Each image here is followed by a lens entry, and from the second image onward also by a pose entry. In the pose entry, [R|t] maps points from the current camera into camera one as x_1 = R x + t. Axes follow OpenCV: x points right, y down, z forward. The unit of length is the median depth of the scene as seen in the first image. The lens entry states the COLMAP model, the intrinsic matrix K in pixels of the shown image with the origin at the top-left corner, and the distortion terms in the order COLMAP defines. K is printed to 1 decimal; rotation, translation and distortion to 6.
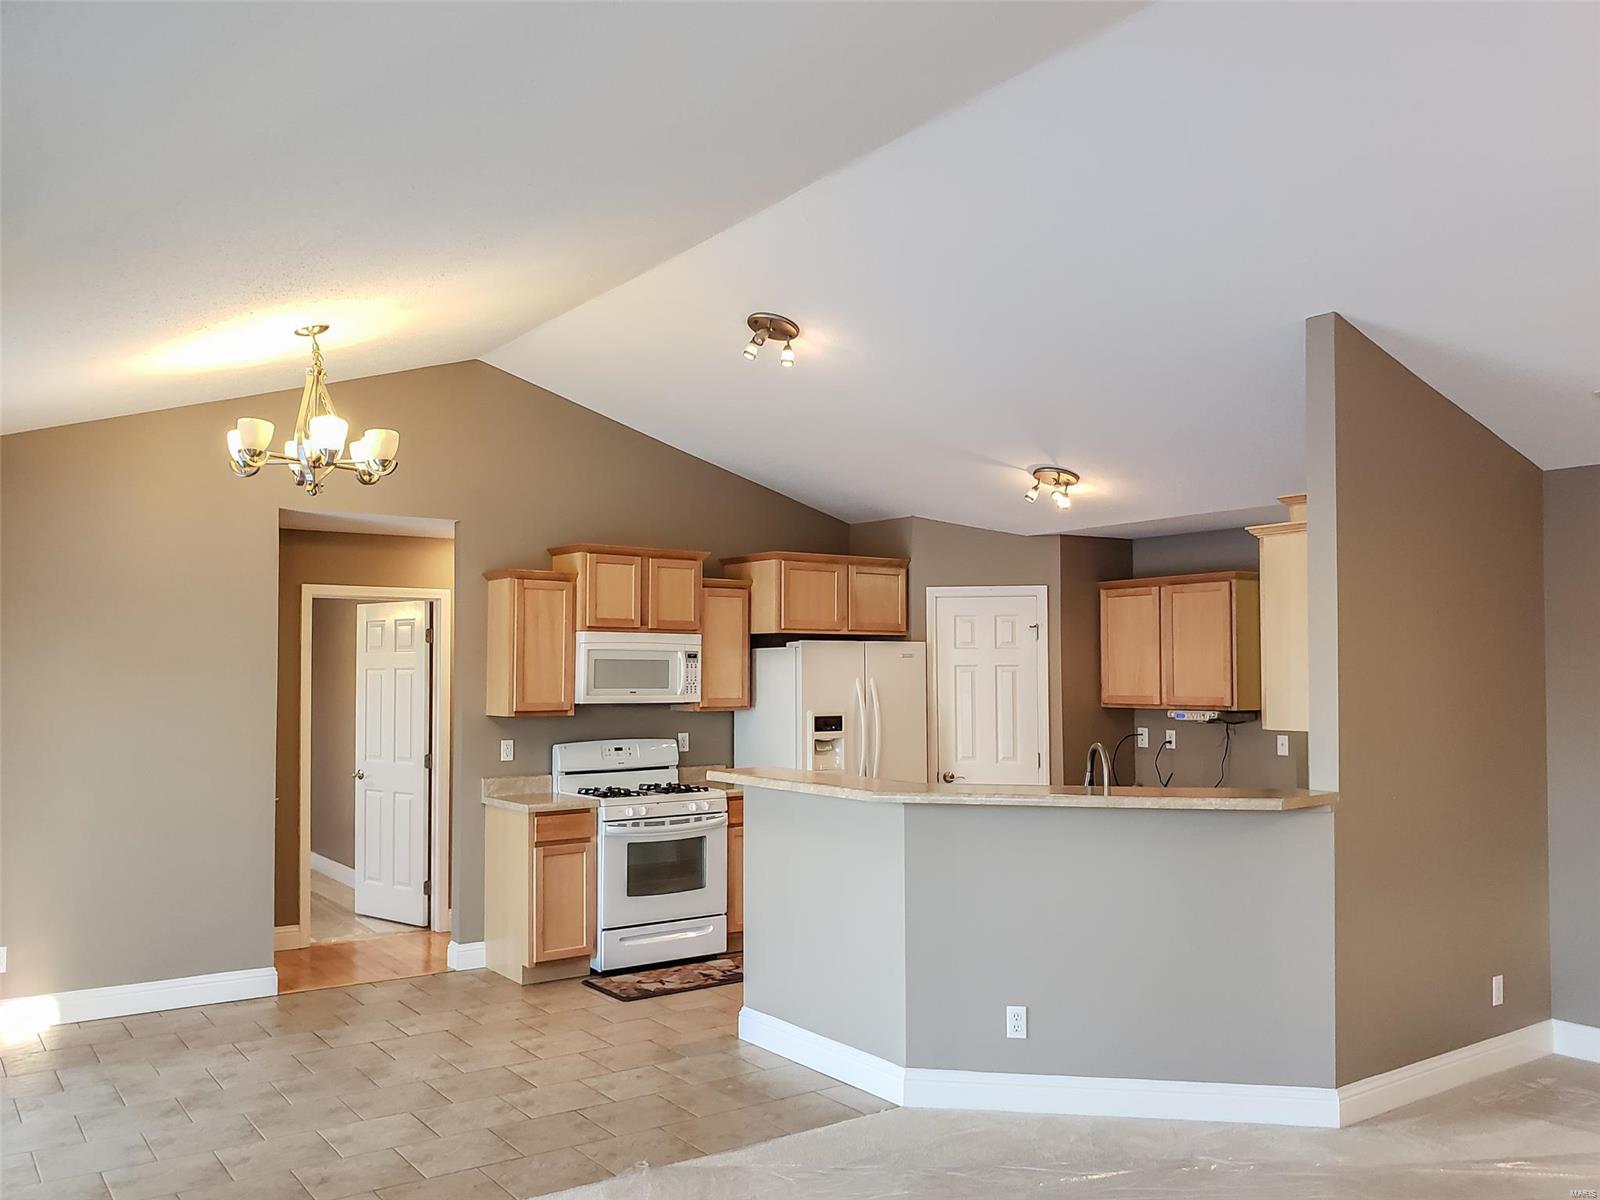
lens RADIAL K [[1315.0, 0, 800.0], [0, 1315.0, 600.0], [0, 0, 1]] dist [0.090616, -0.198175]
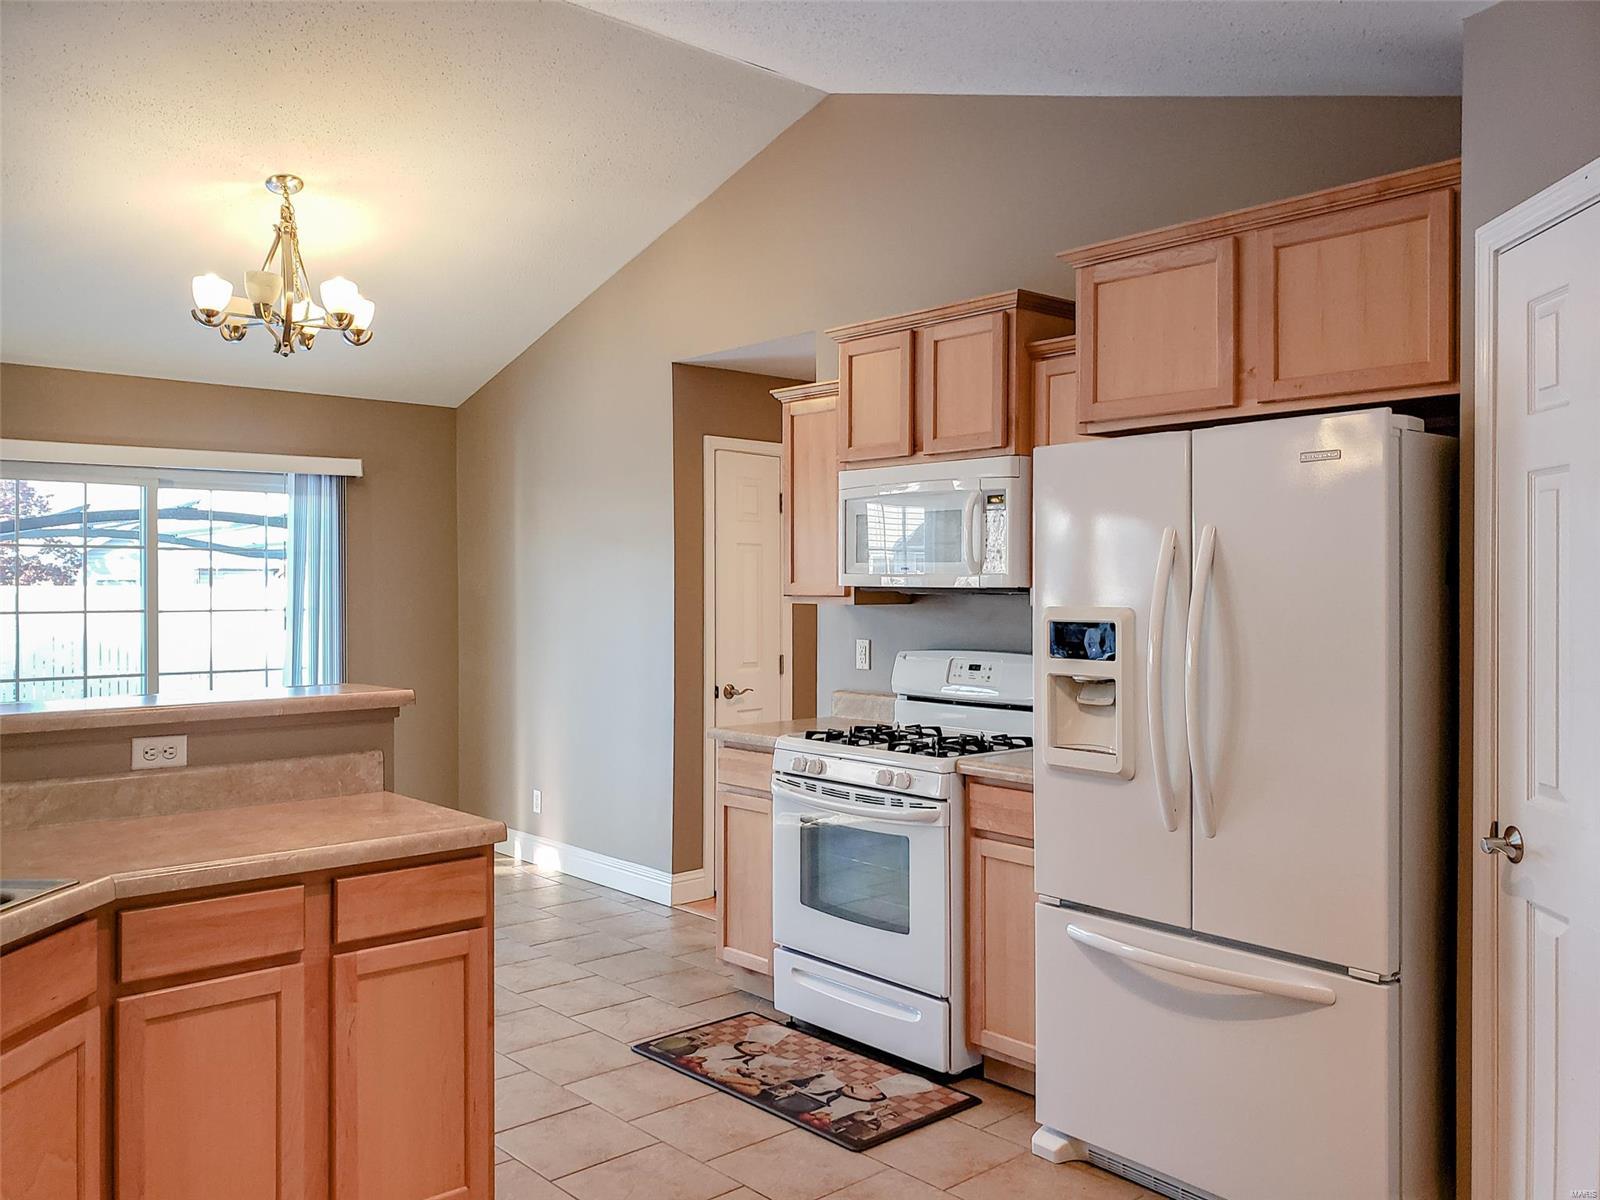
lens RADIAL K [[1308.2, 0, 782.1], [0, 1308.2, 586.5], [0, 0, 1]] dist [0.092355, -0.191264]
pose [[0.092769, 0.004844, -0.995676, 0.436386], [0.060853, 0.998091, 0.010526, 0.068349], [0.993826, -0.061567, 0.092297, 0.887205]]
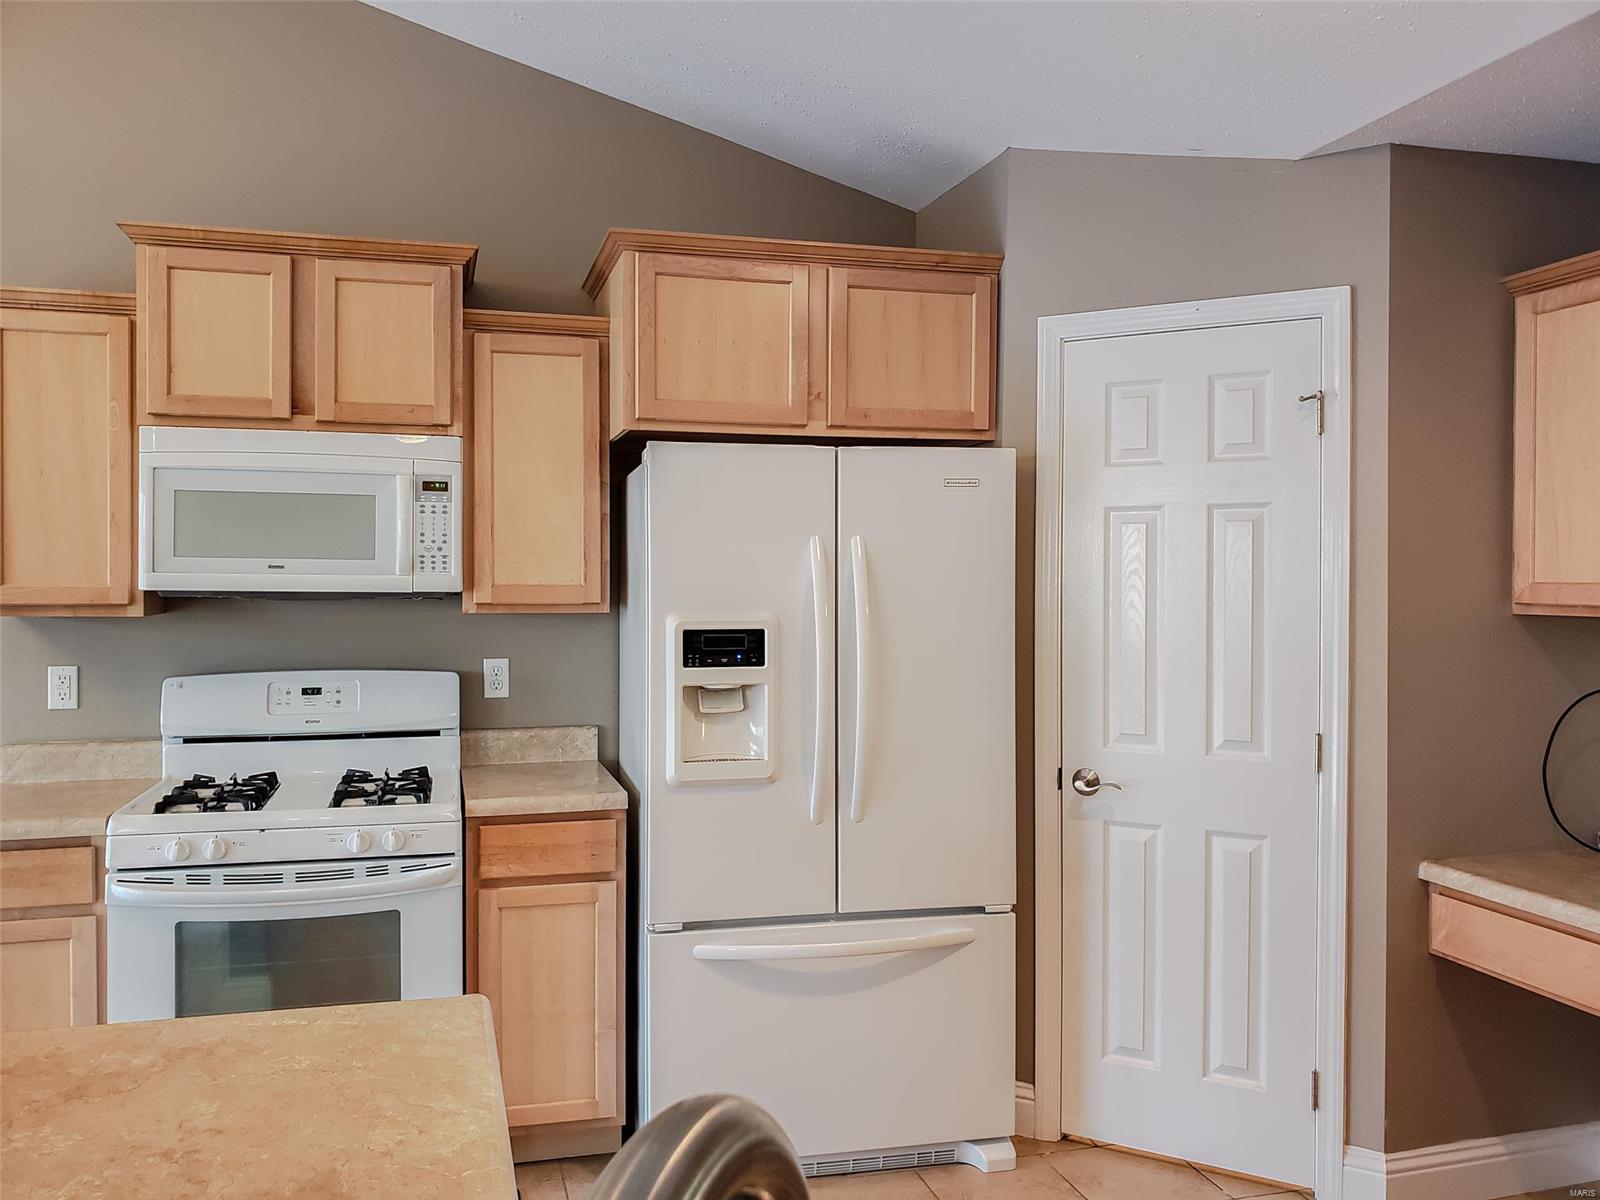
lens RADIAL K [[1308.2, 0, 782.1], [0, 1308.2, 586.5], [0, 0, 1]] dist [0.092355, -0.191264]
pose [[0.937190, 0.008598, -0.348713, 0.182684], [0.014986, 0.997781, 0.064875, 0.050390], [0.348497, -0.066026, 0.934982, 0.644718]]
